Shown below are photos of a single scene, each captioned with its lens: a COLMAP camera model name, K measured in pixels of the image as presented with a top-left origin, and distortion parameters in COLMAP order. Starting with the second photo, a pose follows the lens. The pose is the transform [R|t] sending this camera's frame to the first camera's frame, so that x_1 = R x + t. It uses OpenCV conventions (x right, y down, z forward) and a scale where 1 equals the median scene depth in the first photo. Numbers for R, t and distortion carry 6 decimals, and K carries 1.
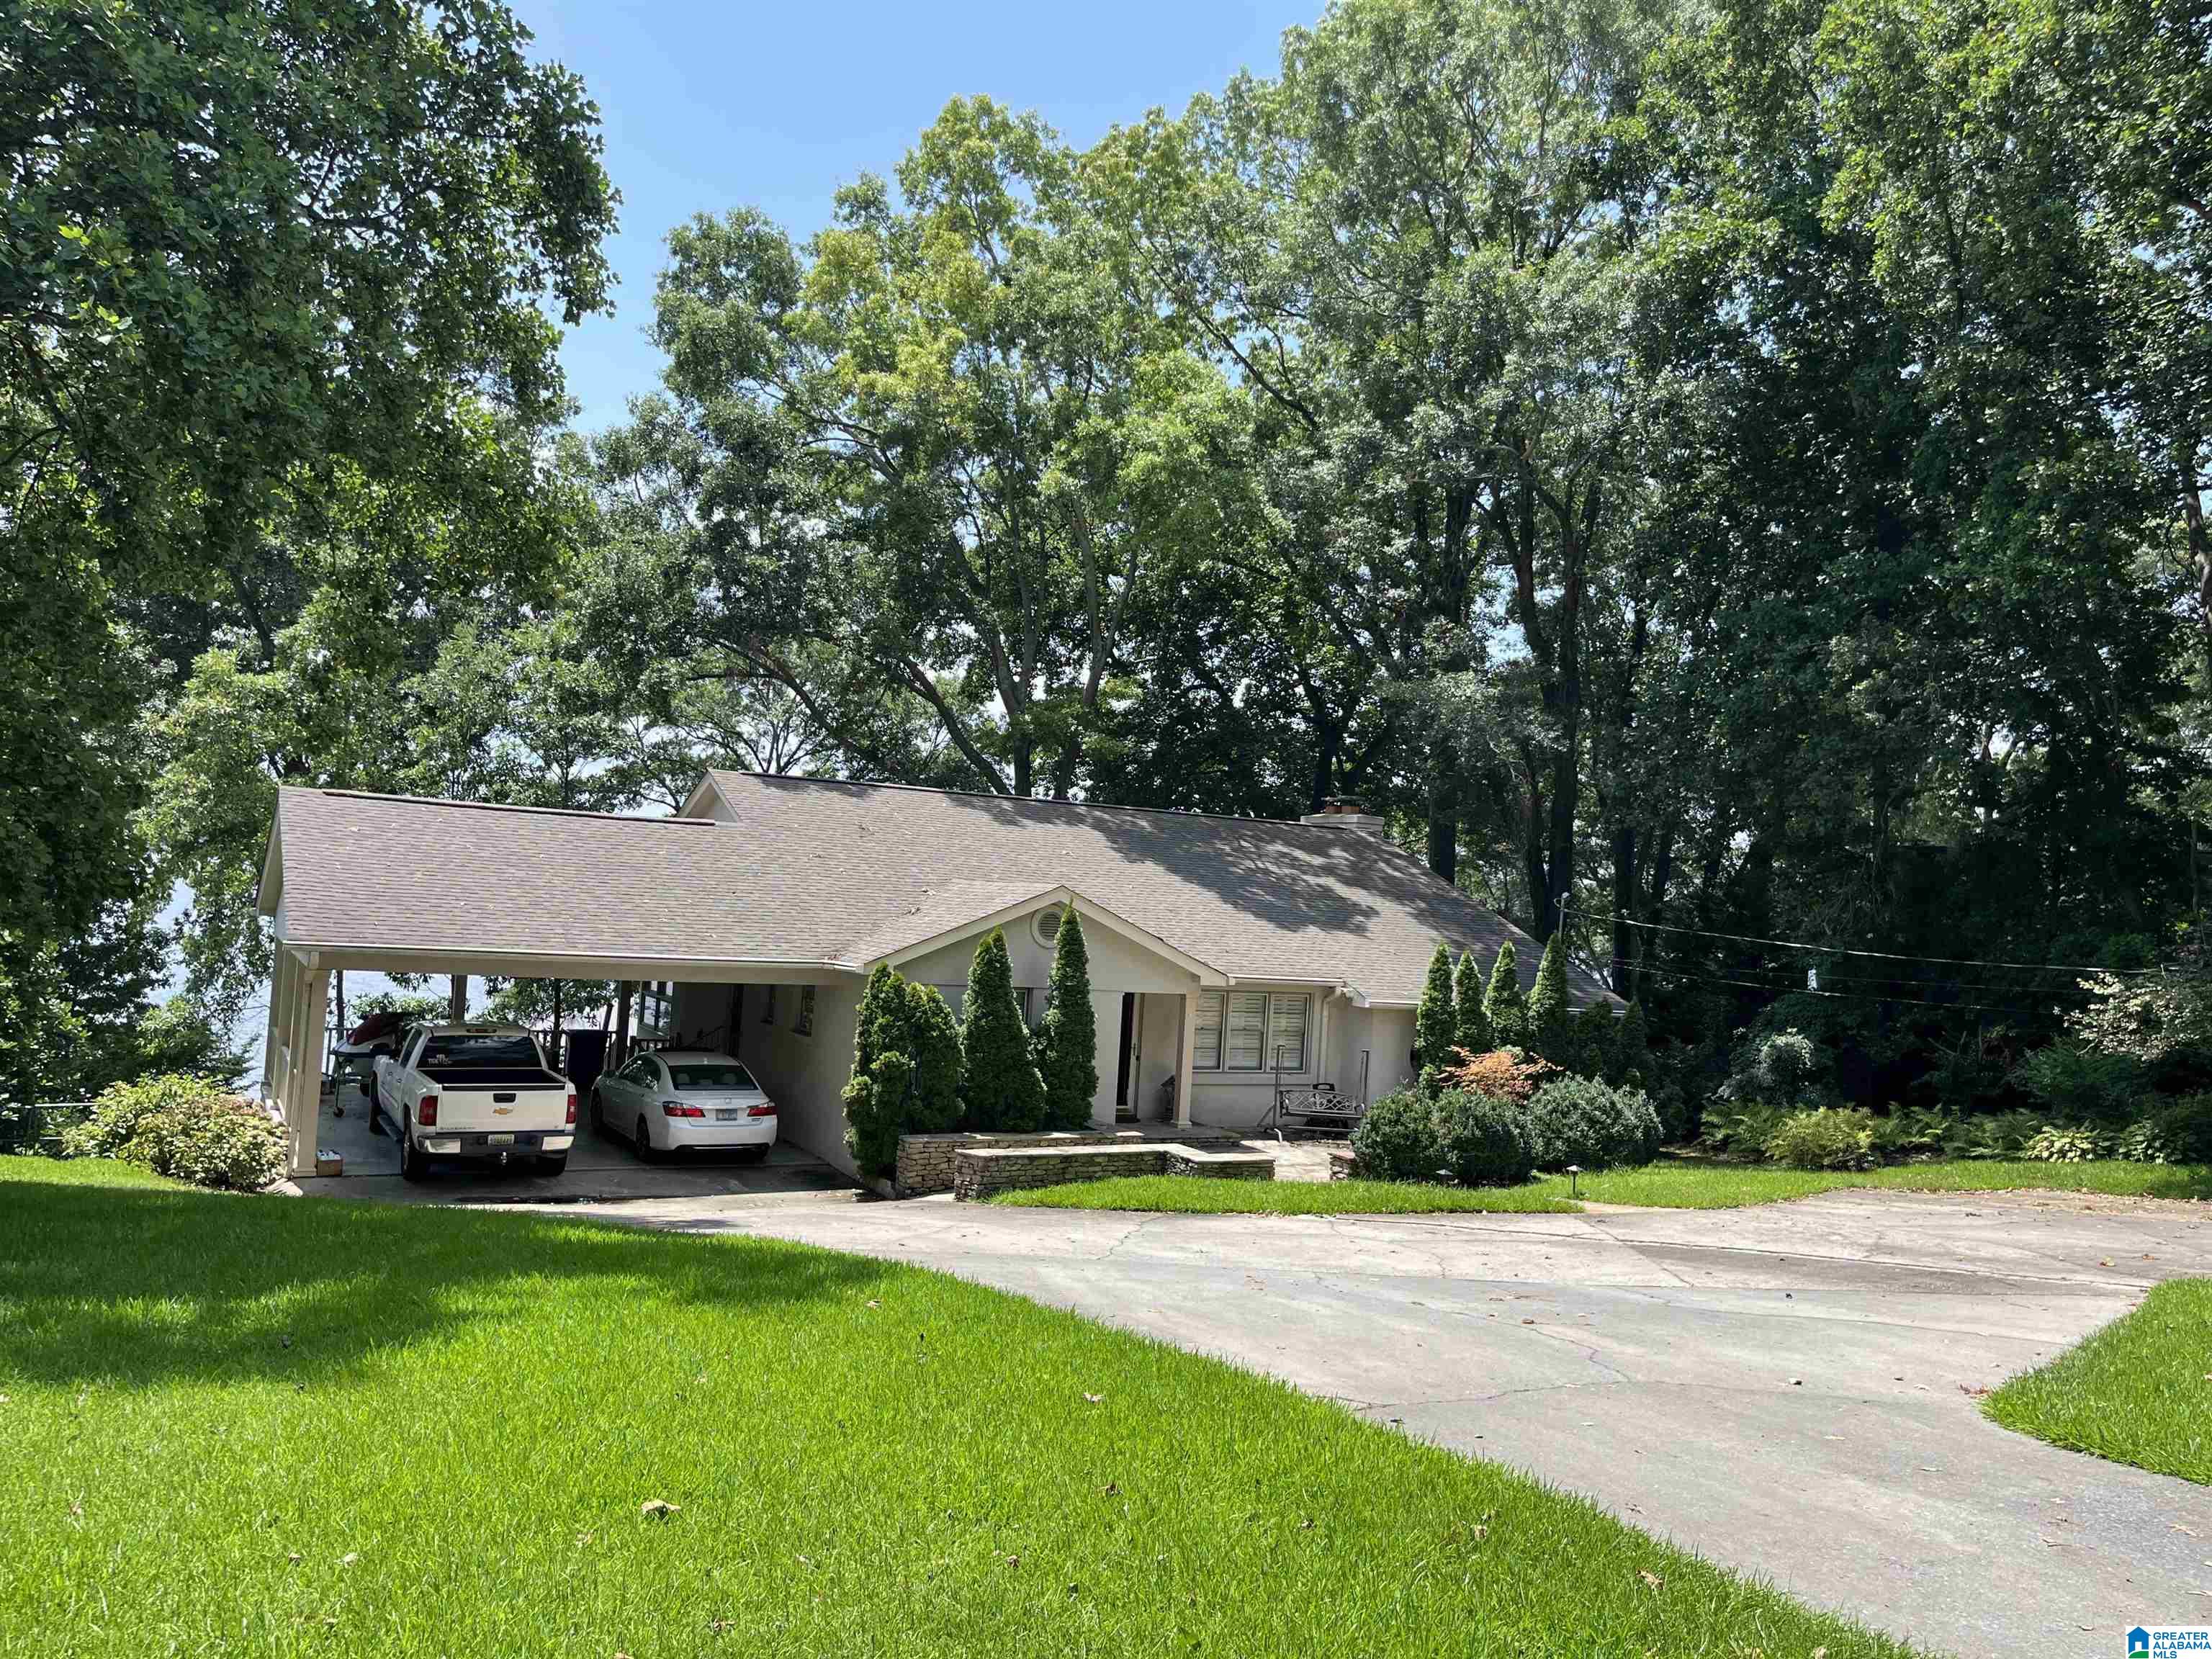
lens RADIAL K [[1671.9, 0, 1119.4], [0, 1671.9, 825.6], [0, 0, 1]] dist [0.055547, -0.080412]
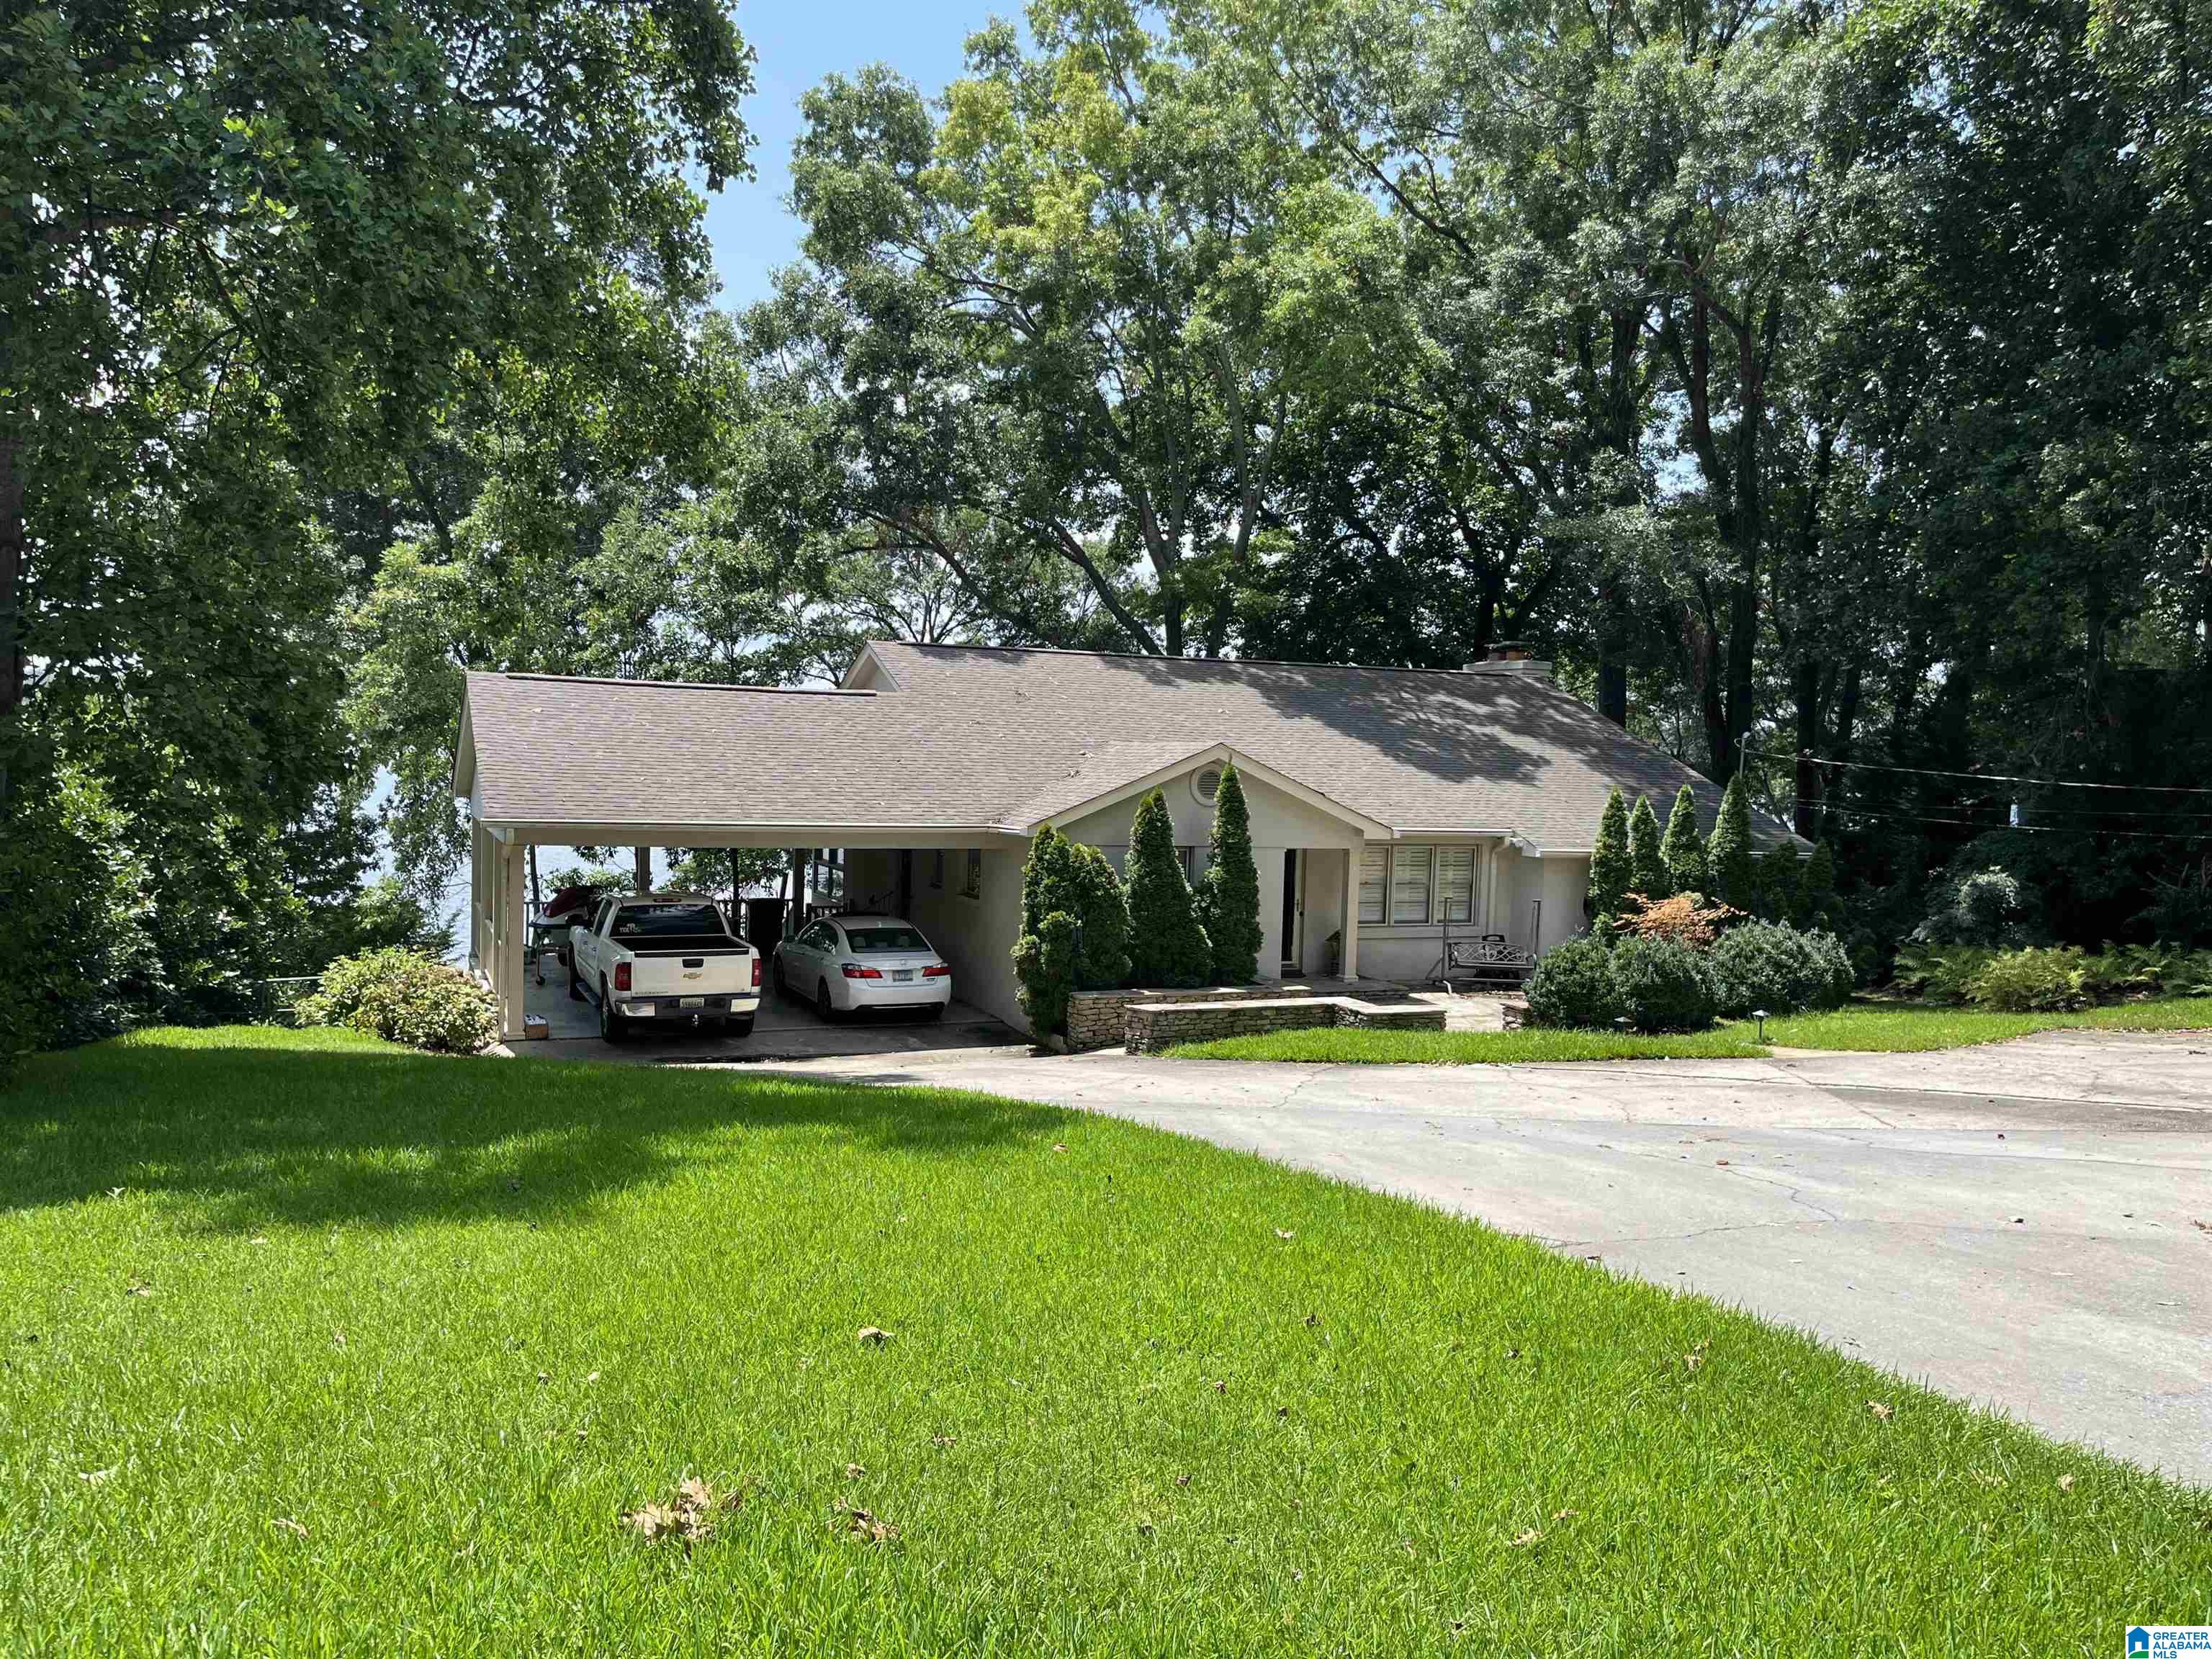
lens RADIAL K [[1671.9, 0, 1090.1], [0, 1671.9, 829.4], [0, 0, 1]] dist [0.055547, -0.080412]
pose [[0.993513, -0.028853, -0.109997, -0.003568], [0.037961, 0.995940, 0.081625, 0.003076], [0.107195, -0.085271, 0.990575, 0.003017]]
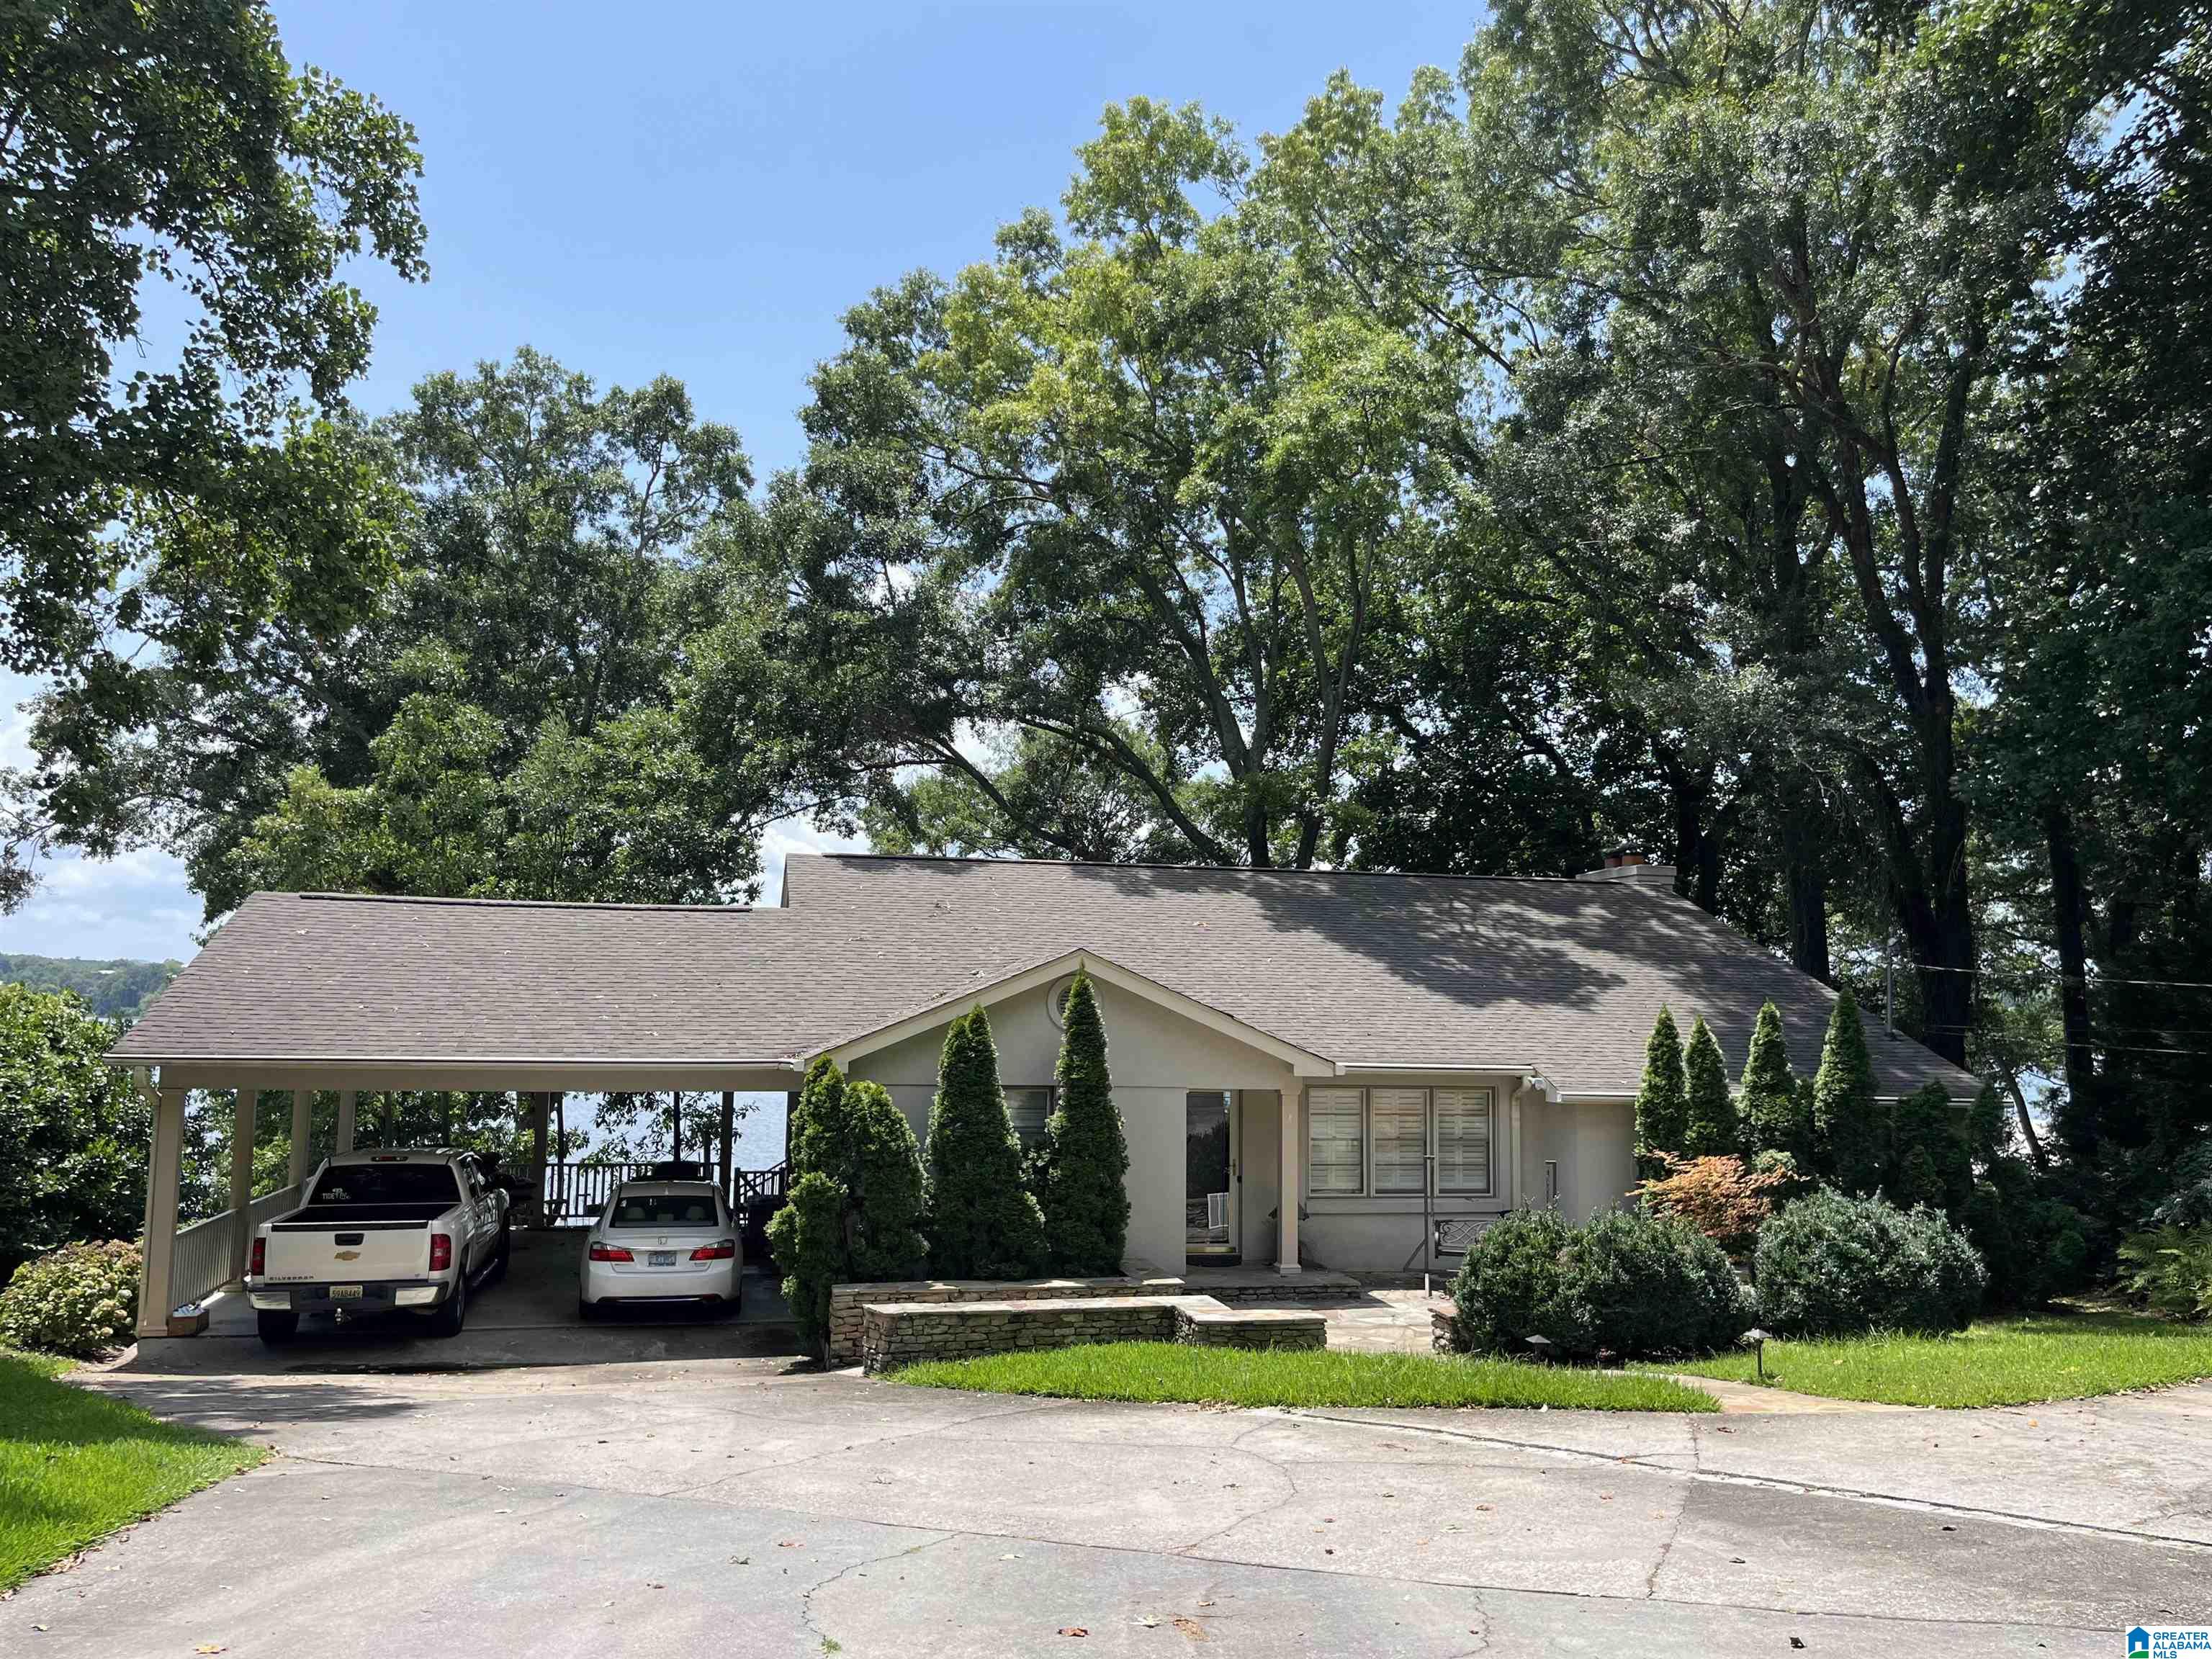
lens RADIAL K [[1671.9, 0, 1106.8], [0, 1671.9, 825.3], [0, 0, 1]] dist [0.055547, -0.080412]
pose [[0.956134, -0.080700, -0.281596, 0.186042], [0.056999, 0.994184, -0.091379, 0.047676], [0.287332, 0.071319, 0.955172, 0.256110]]
